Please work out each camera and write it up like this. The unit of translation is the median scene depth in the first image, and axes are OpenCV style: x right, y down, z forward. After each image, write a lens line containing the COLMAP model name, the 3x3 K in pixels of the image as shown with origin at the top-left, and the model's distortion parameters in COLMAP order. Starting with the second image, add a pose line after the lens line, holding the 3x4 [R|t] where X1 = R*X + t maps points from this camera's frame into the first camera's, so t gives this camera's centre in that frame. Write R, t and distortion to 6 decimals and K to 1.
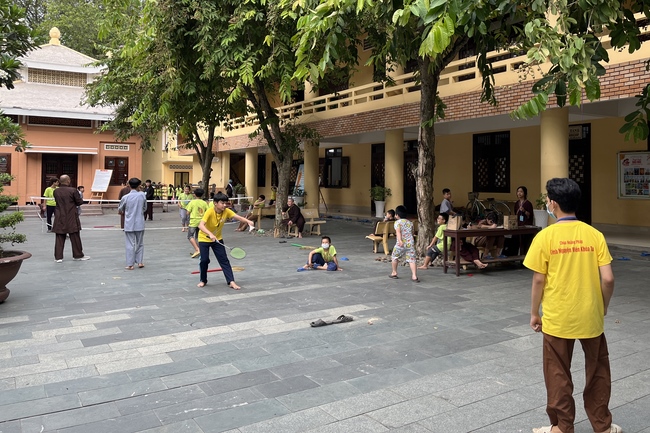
lens RADIAL K [[530.6, 0, 325.0], [0, 530.6, 216.5], [0, 0, 1]] dist [0.126542, -0.003576]
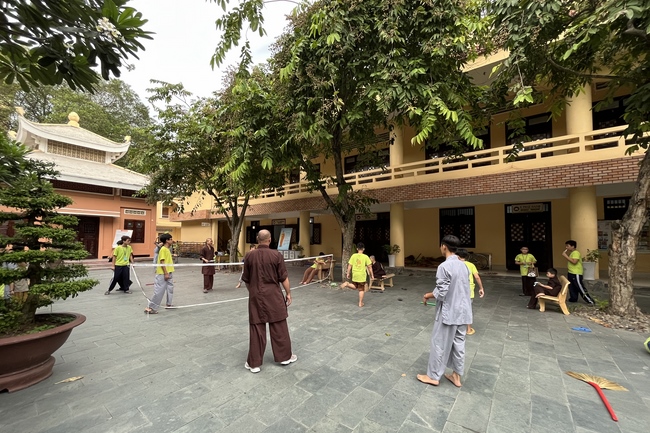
lens RADIAL K [[268.8, 0, 324.1], [0, 268.8, 249.7], [0, 0, 1]] dist [0.011608, 0.000135]
pose [[0.933521, -0.008123, 0.358430, -0.246349], [0.021738, 0.999186, -0.033971, -0.015368], [-0.357863, 0.039504, 0.932938, 0.337189]]
